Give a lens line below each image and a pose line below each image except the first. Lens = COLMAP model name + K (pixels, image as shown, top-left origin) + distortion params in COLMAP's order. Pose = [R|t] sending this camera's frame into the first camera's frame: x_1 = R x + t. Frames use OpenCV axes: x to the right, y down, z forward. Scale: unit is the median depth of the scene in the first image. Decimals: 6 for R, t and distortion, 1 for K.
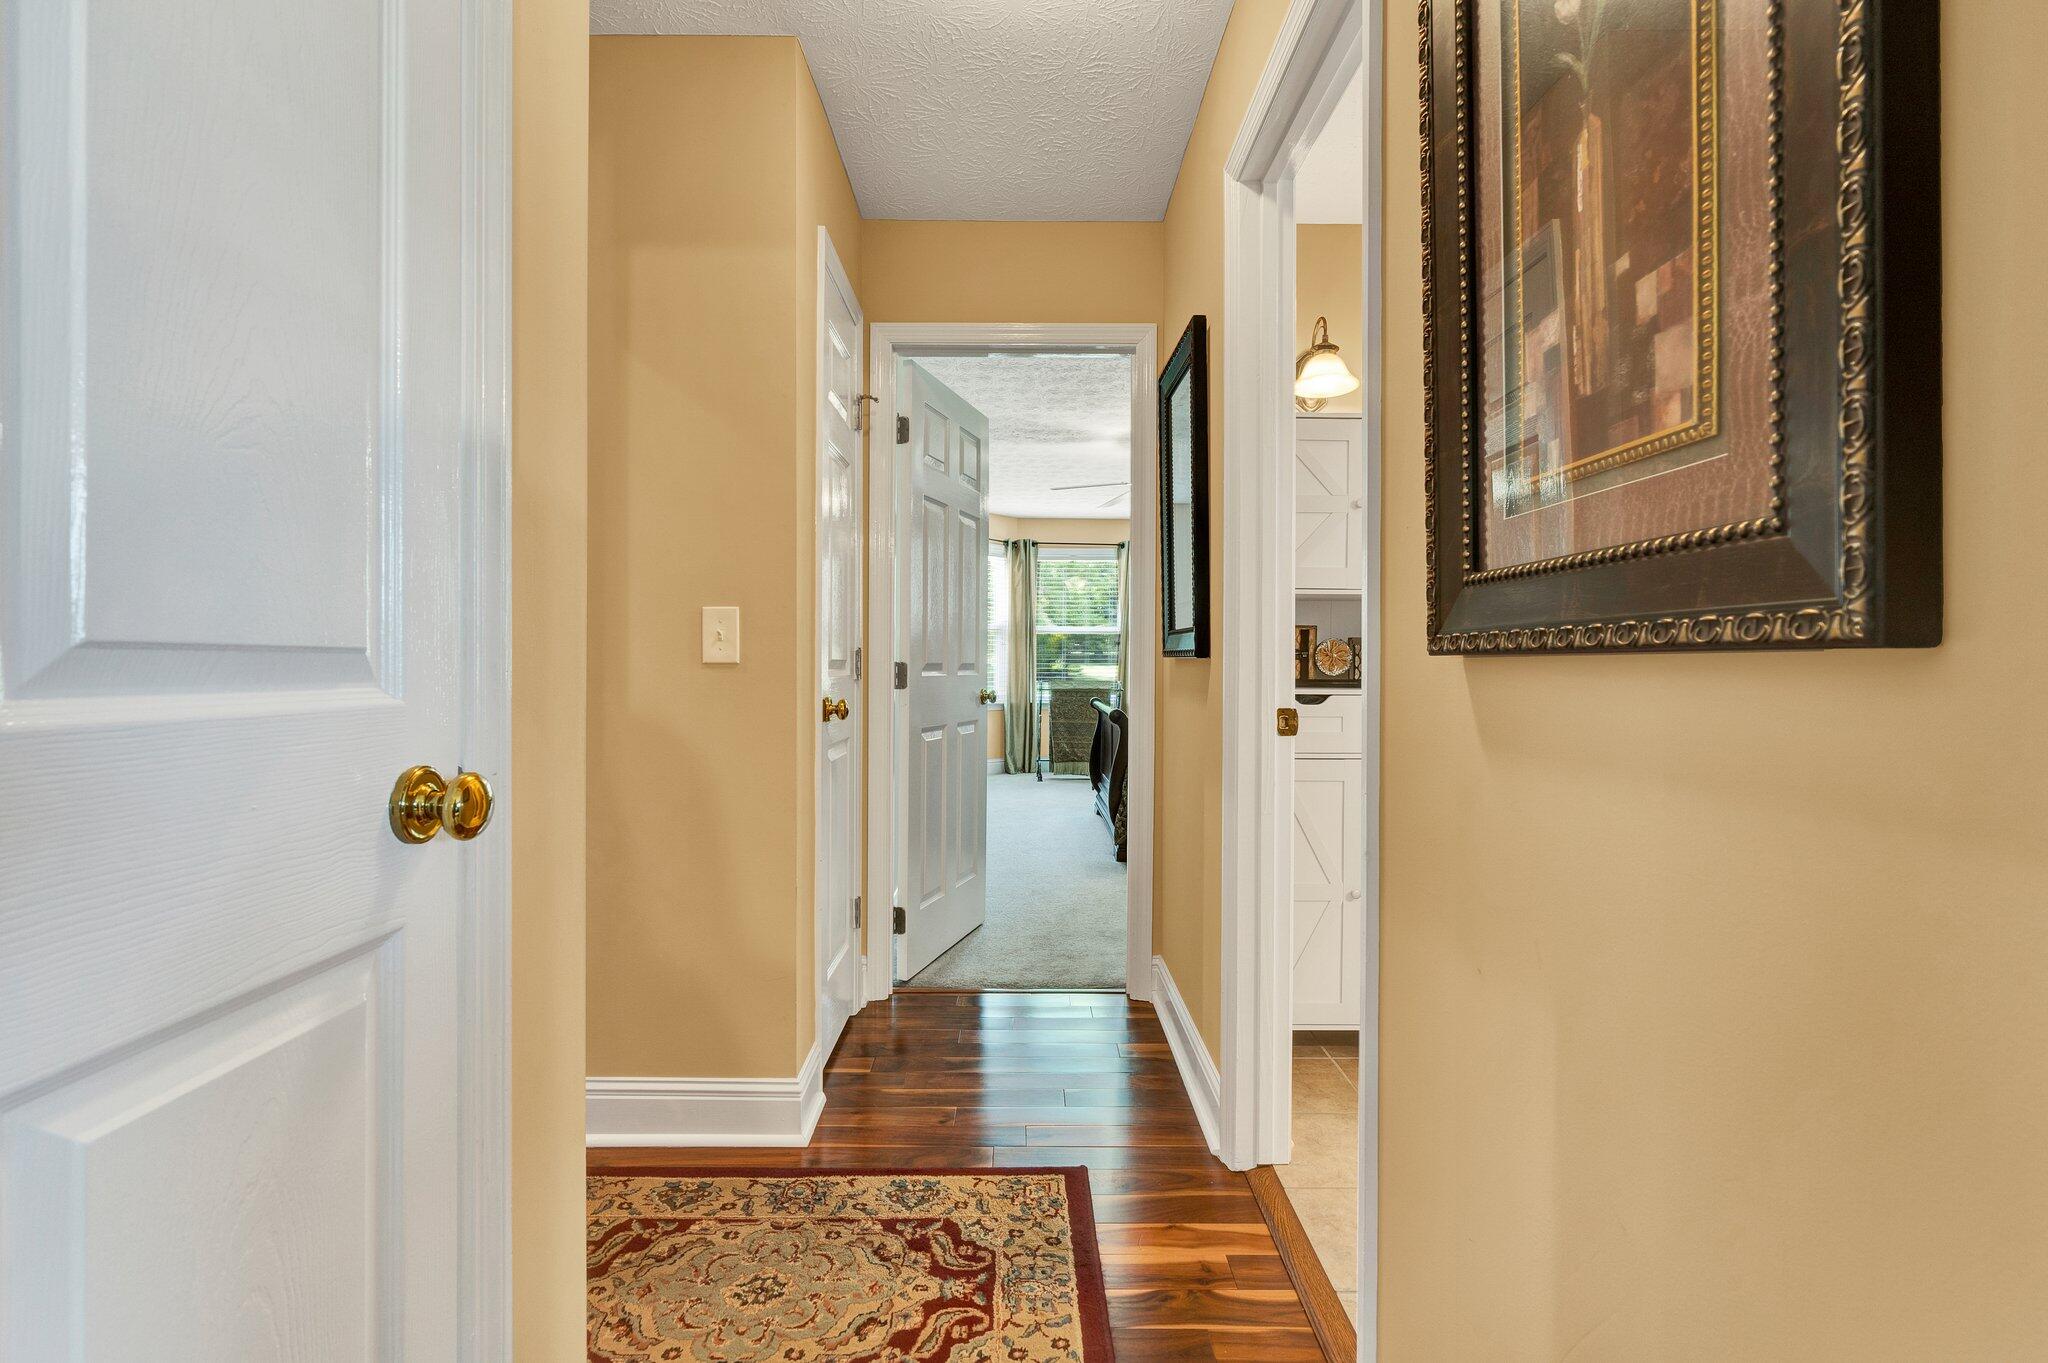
lens RADIAL K [[934.2, 0, 1023.0], [0, 934.2, 667.7], [0, 0, 1]] dist [-0.002611, 0.002005]
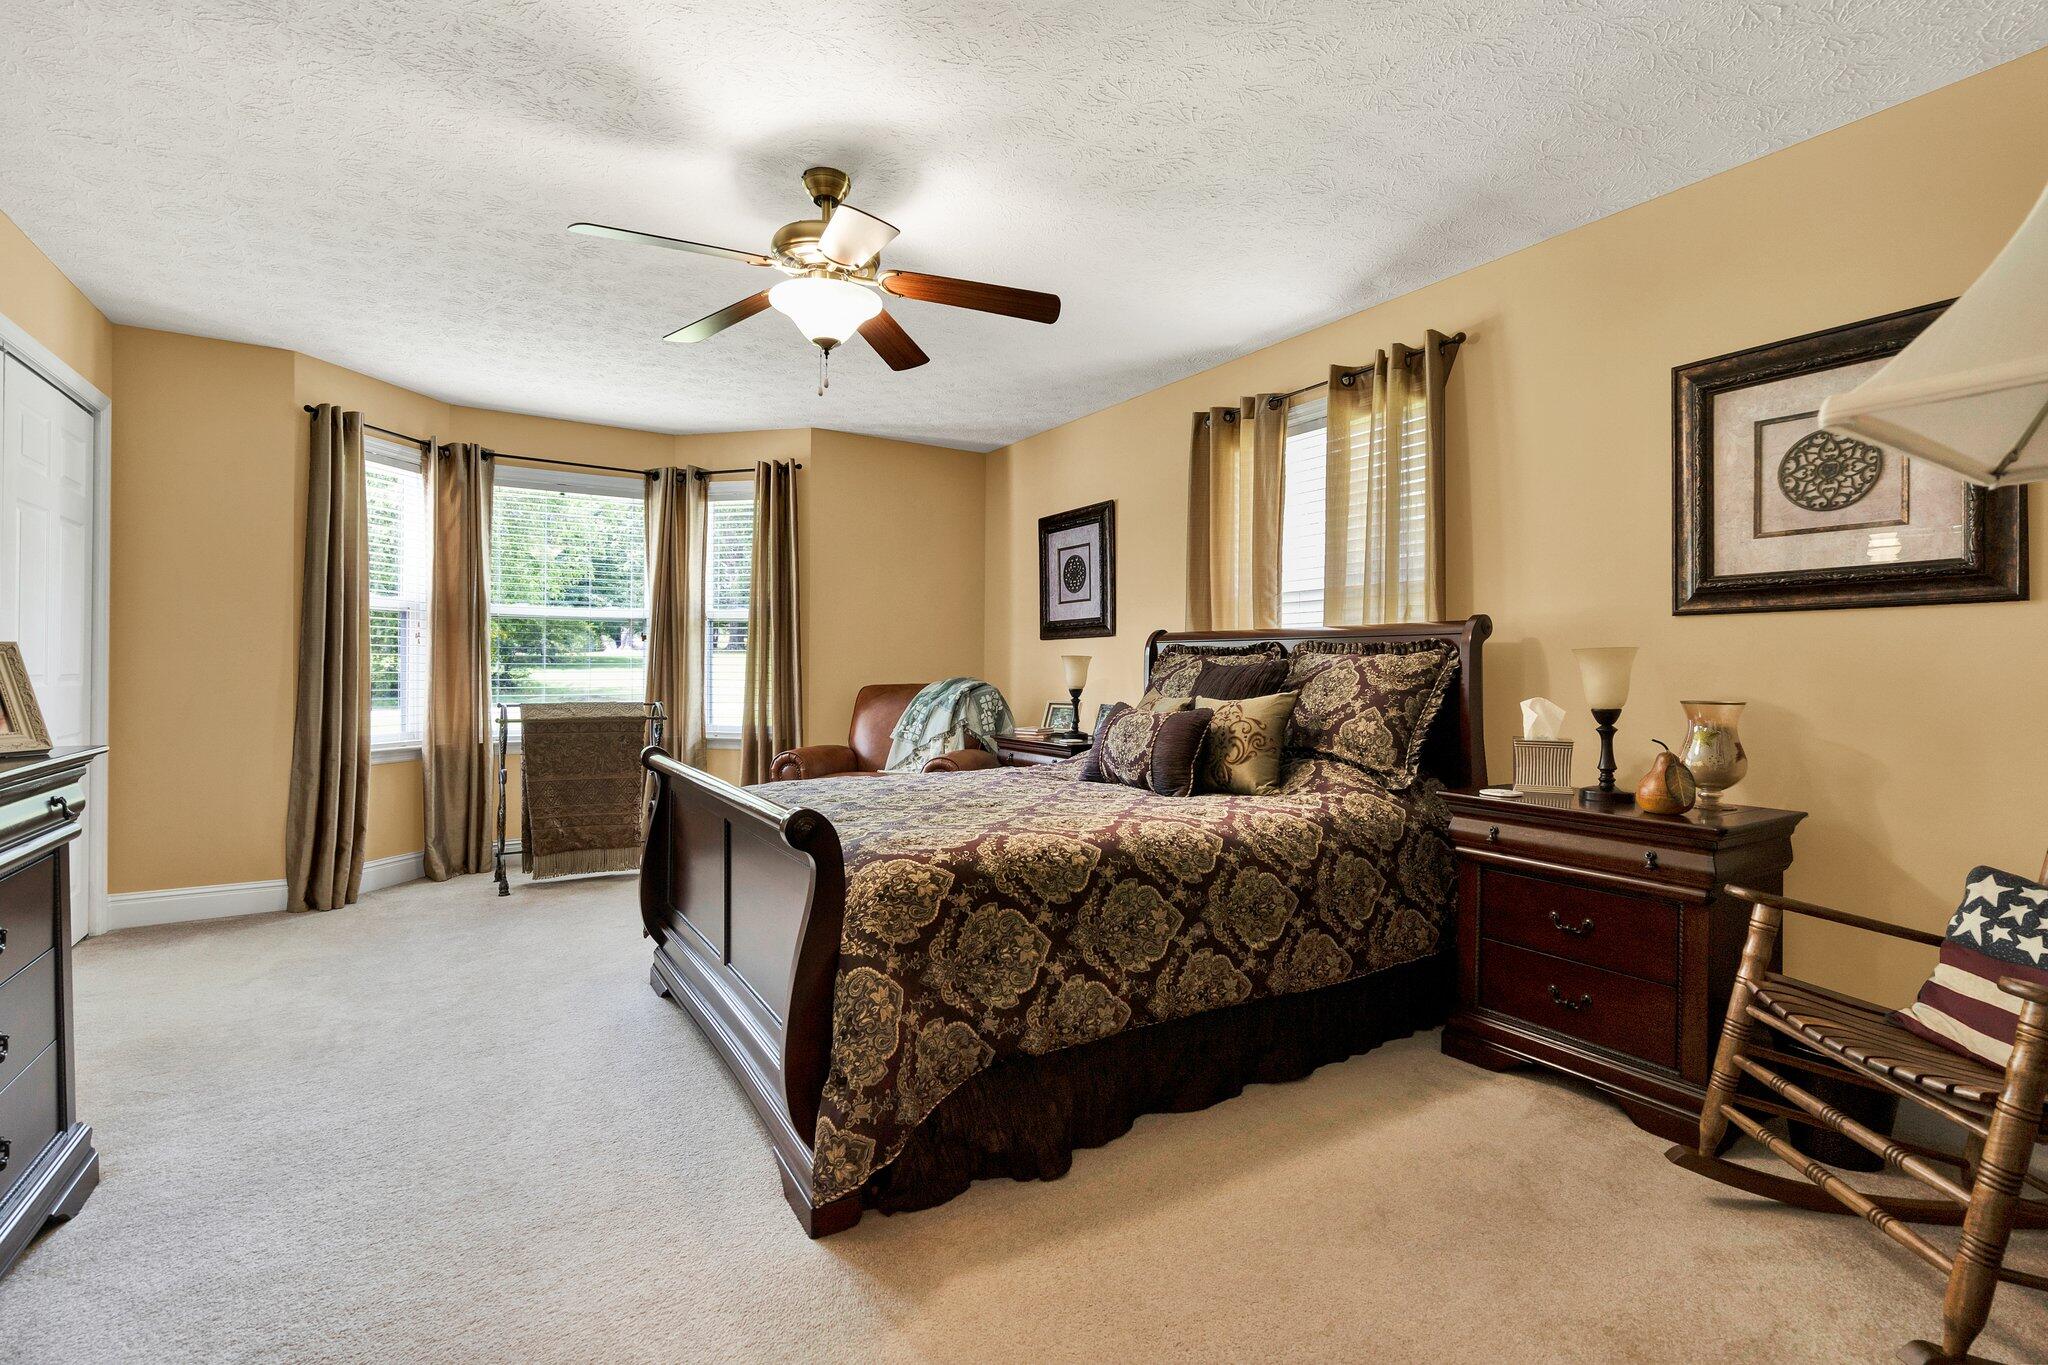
lens RADIAL K [[934.2, 0, 1030.0], [0, 934.2, 678.5], [0, 0, 1]] dist [-0.002611, 0.002005]
pose [[0.848919, -0.003083, 0.528515, -0.007353], [0.000569, 0.999988, 0.004919, -0.002614], [-0.528523, -0.003875, 0.848910, 0.369280]]
